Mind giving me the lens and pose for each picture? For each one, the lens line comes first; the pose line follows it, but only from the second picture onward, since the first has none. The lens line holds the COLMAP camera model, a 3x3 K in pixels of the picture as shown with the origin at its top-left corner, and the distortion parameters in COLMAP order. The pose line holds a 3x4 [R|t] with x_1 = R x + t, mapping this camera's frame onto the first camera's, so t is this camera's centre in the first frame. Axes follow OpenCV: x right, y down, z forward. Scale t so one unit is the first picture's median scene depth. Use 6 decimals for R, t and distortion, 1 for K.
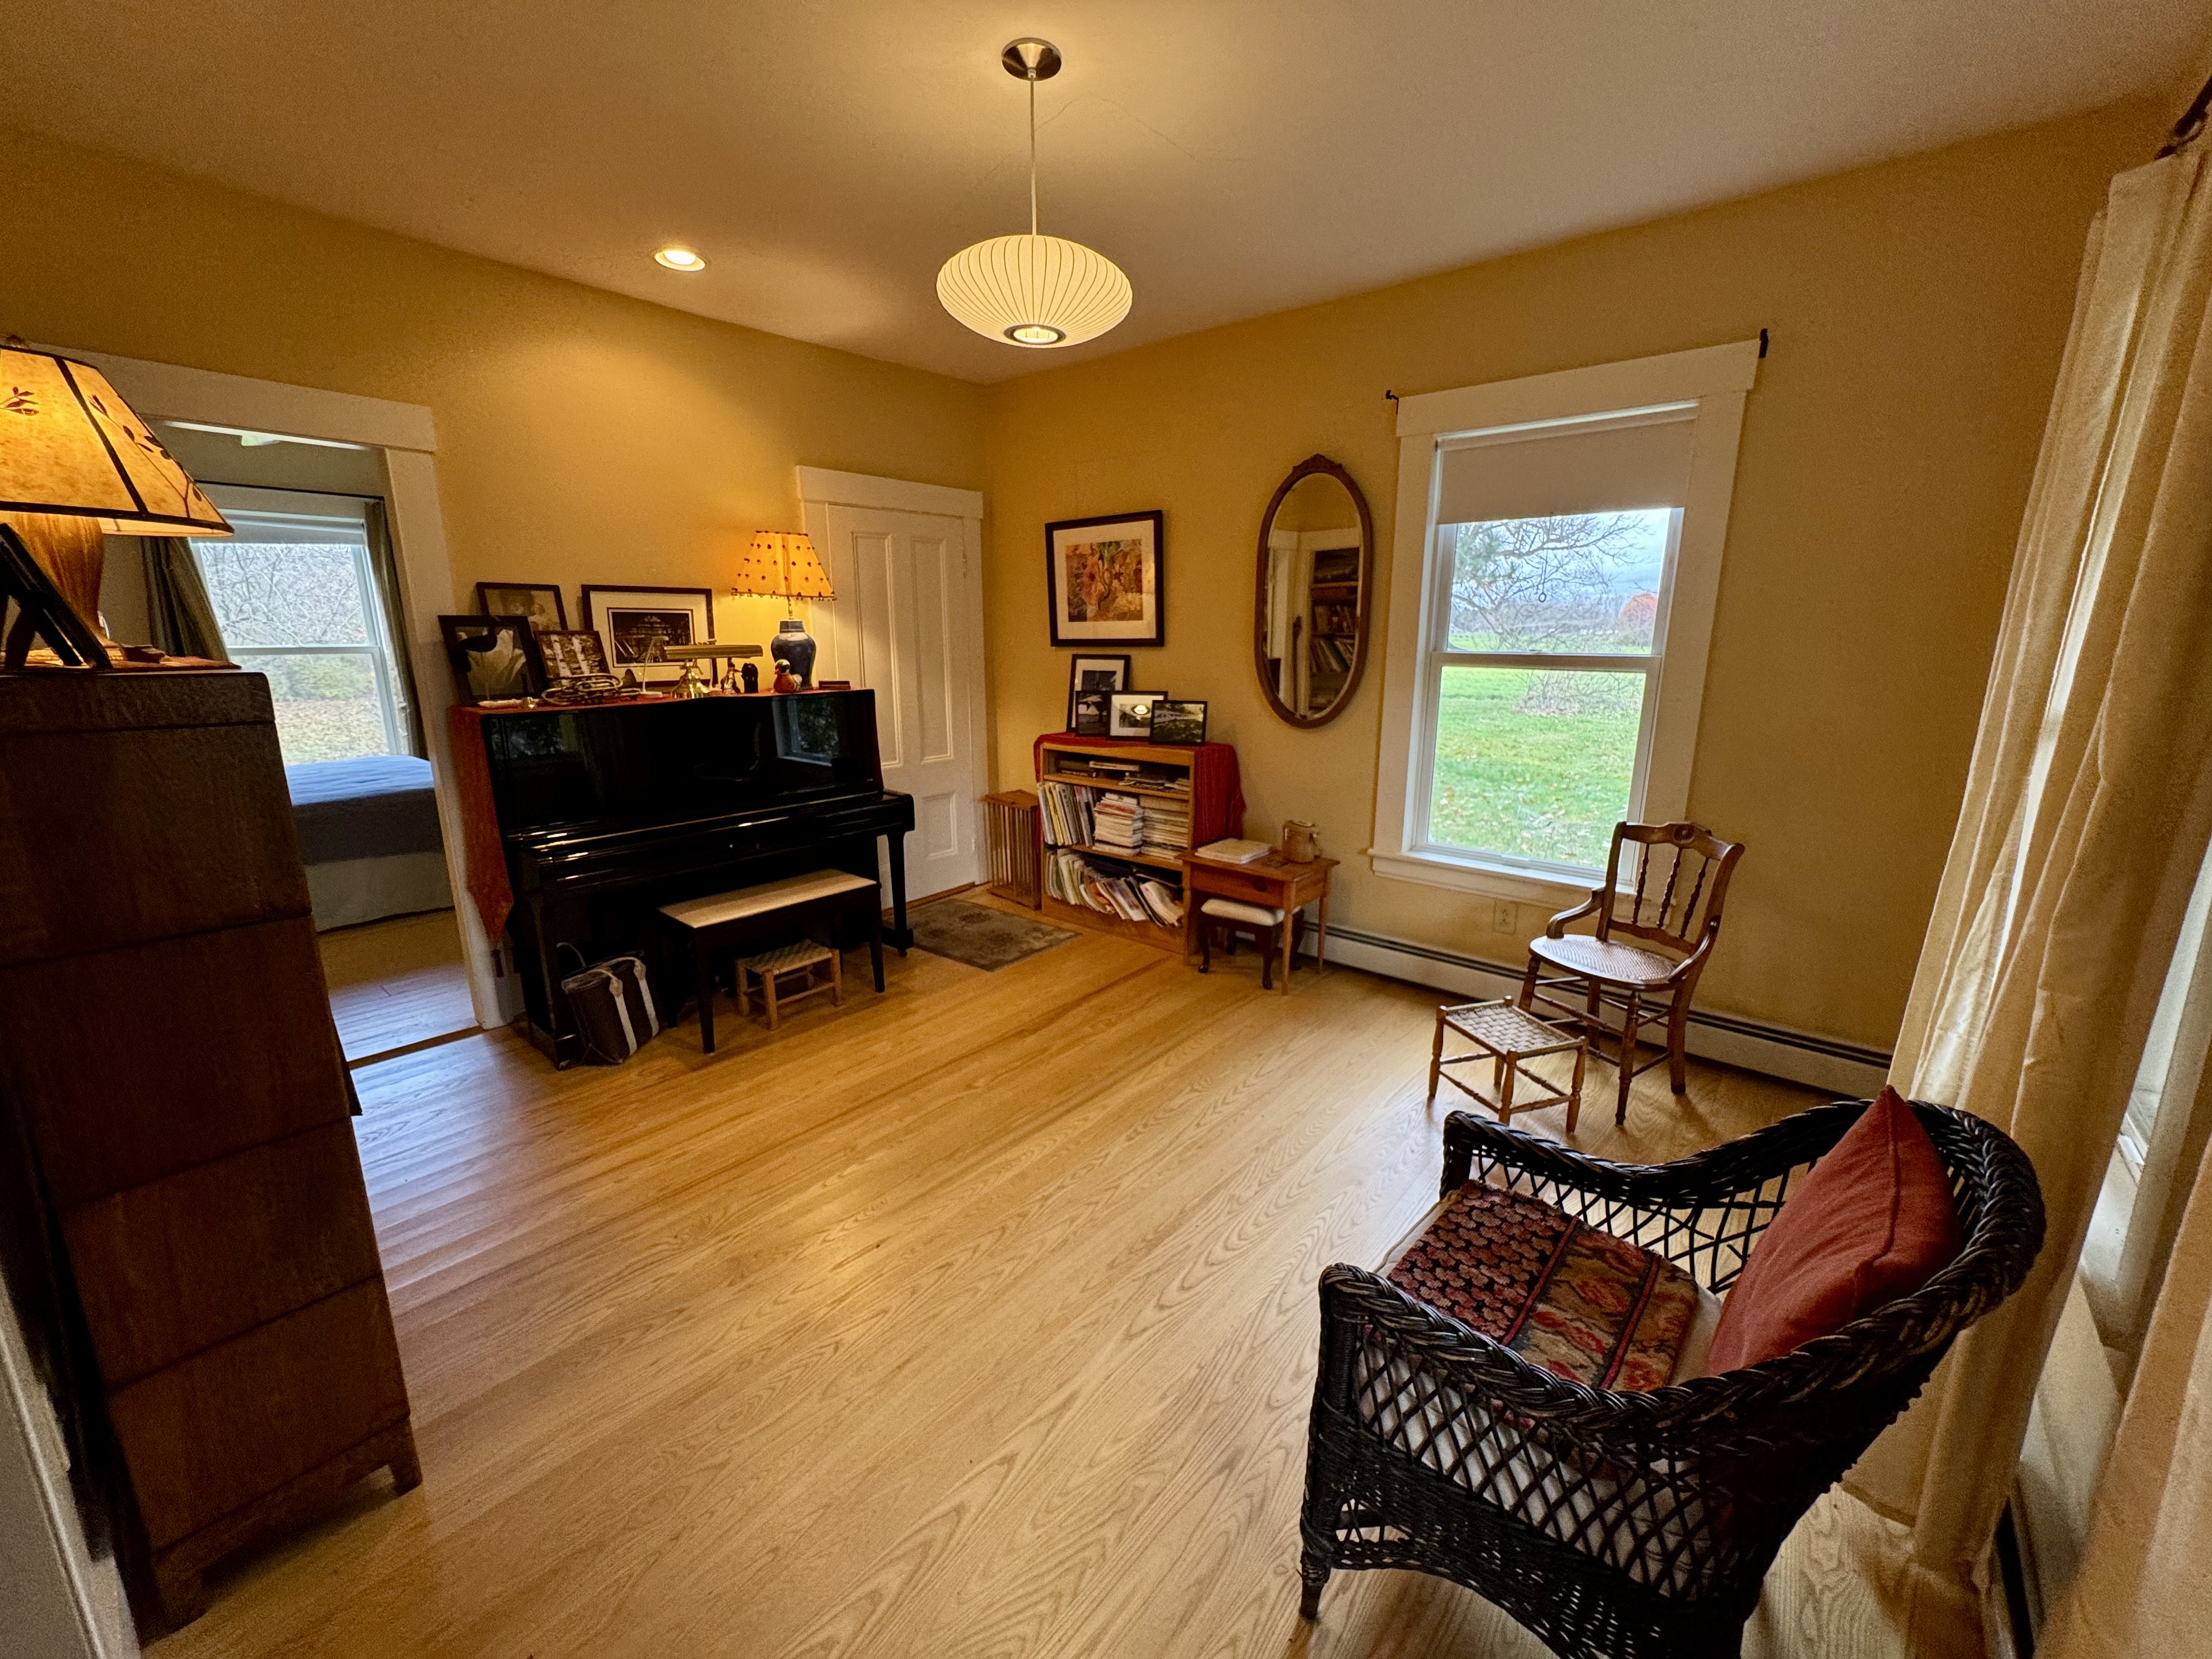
lens RADIAL K [[898.4, 0, 1106.0], [0, 898.4, 829.5], [0, 0, 1]] dist [-0.001887, -0.000076]
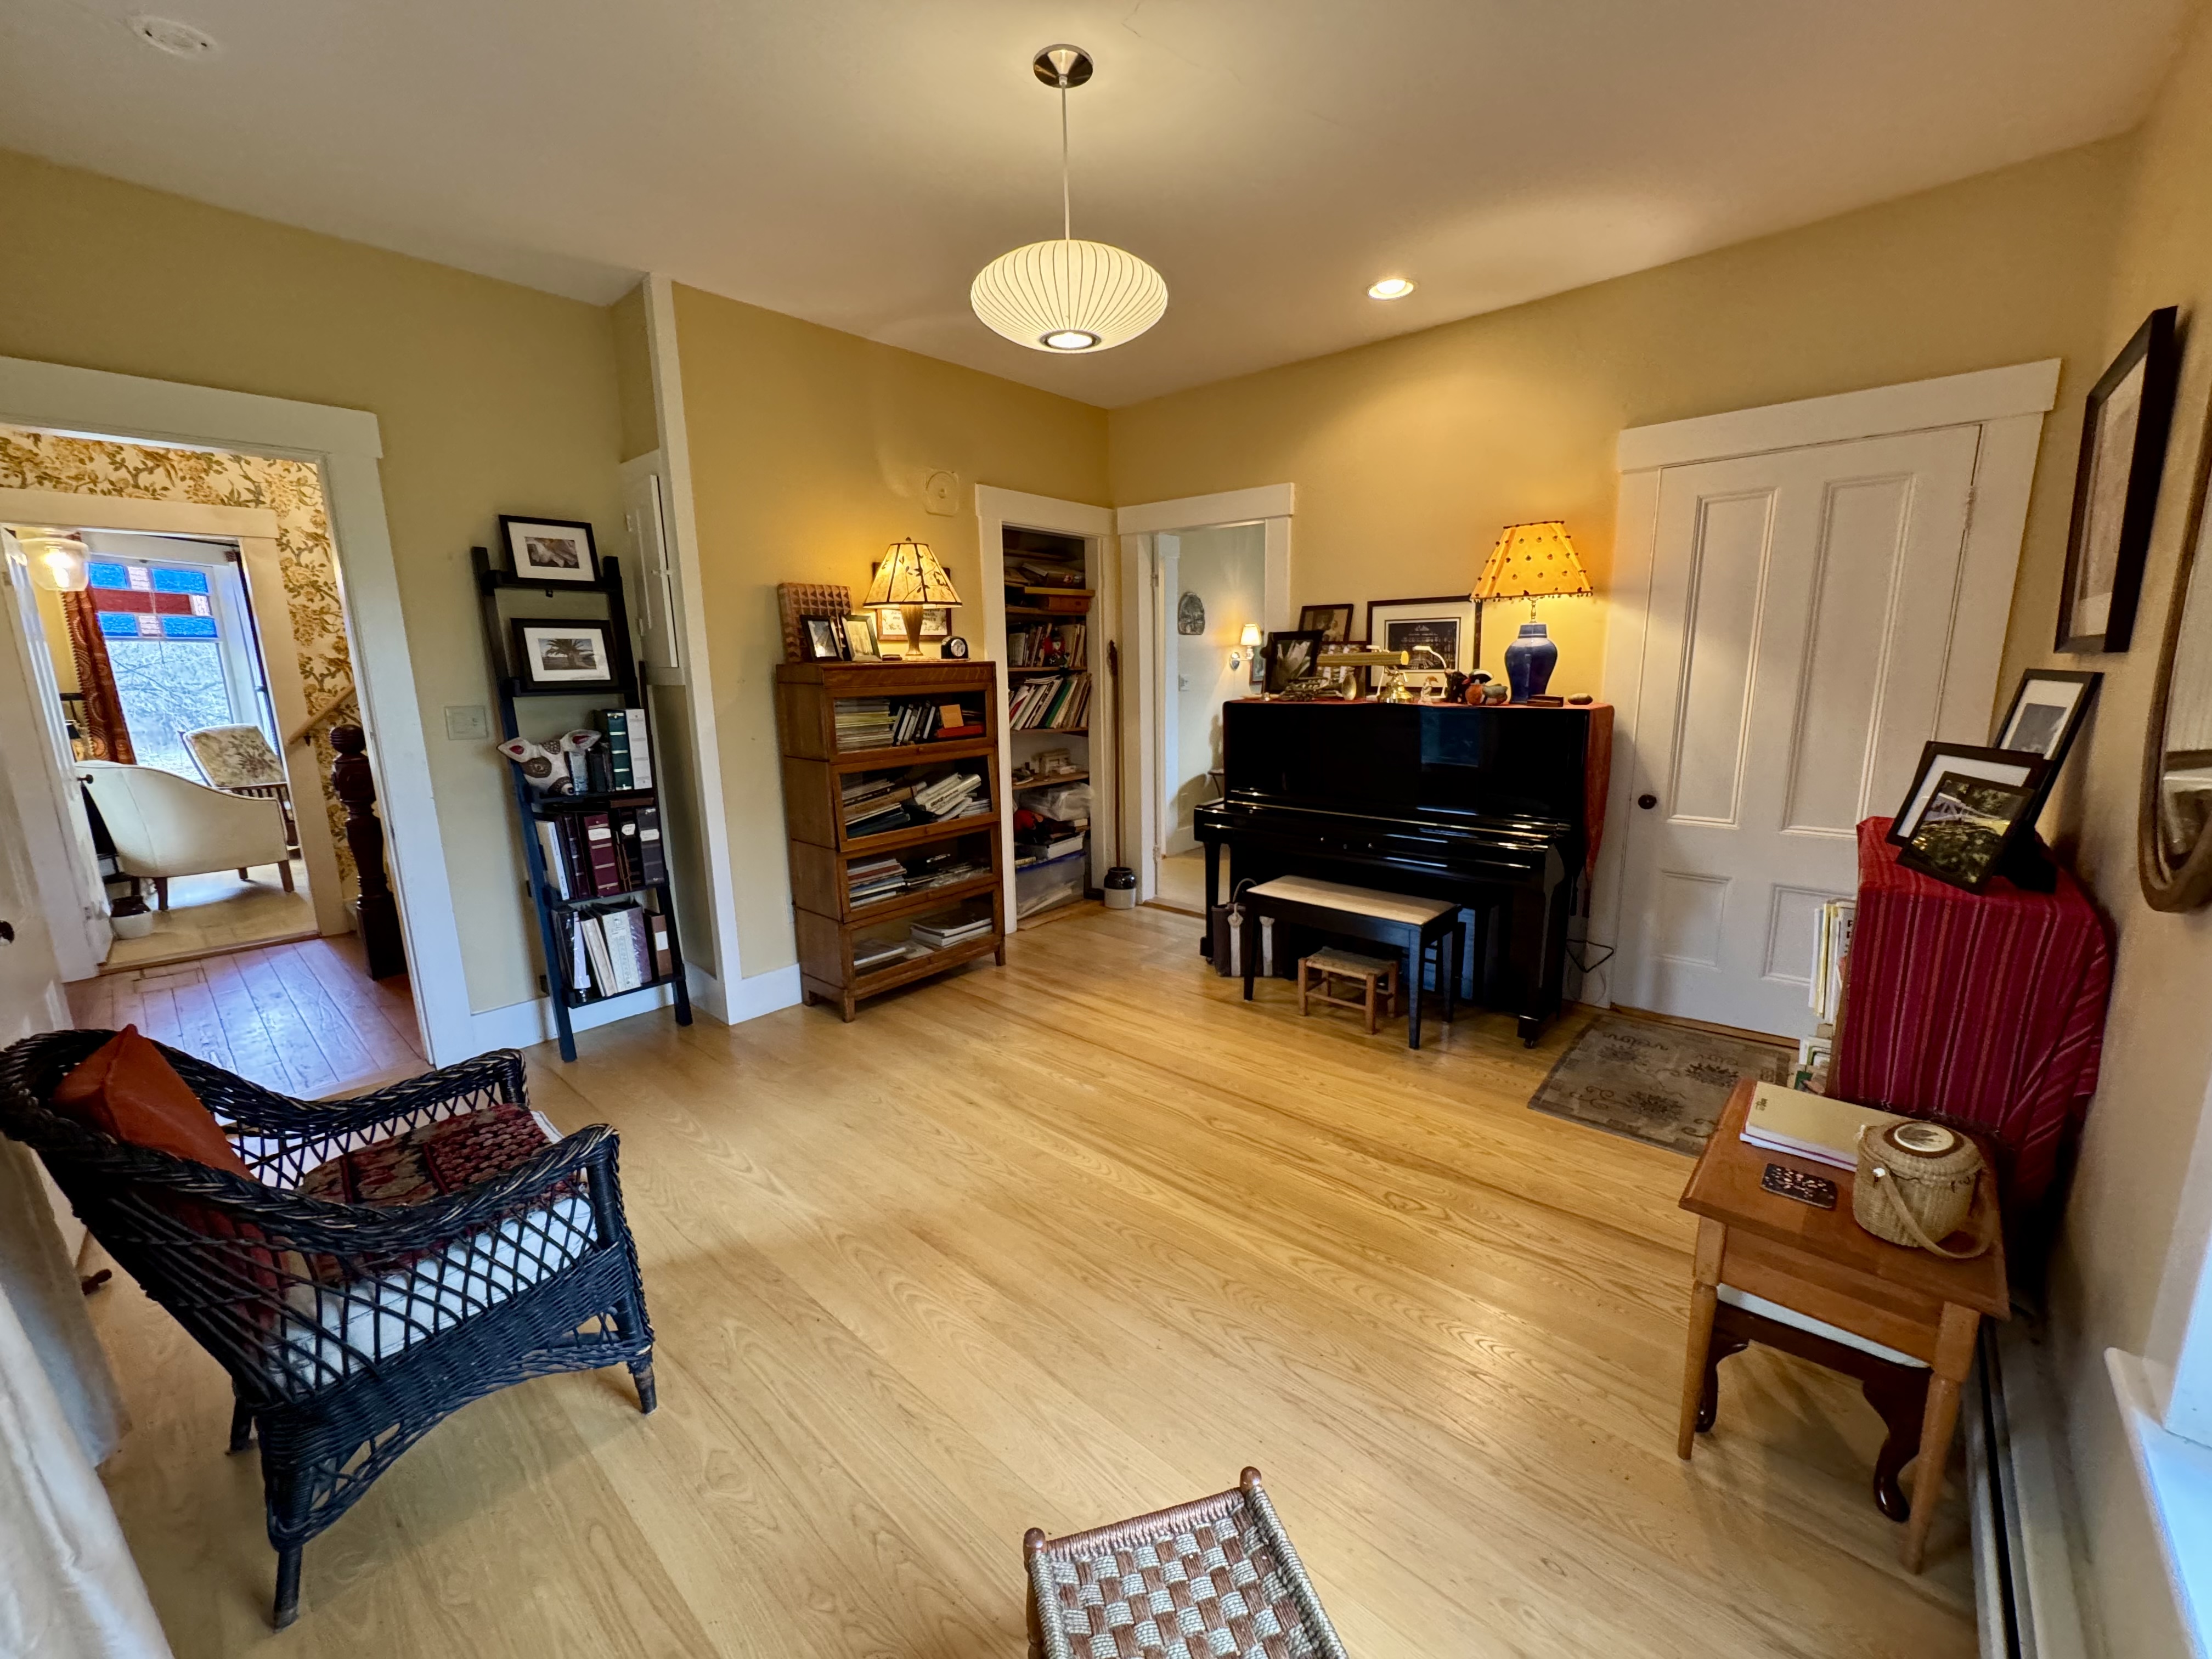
lens RADIAL K [[878.5, 0, 1108.4], [0, 878.5, 827.8], [0, 0, 1]] dist [-0.000085, -0.000031]
pose [[-0.028276, 0.186656, -0.982018, 0.593512], [-0.204084, 0.960640, 0.188469, -0.133417], [0.978545, 0.205743, 0.010930, 0.702324]]
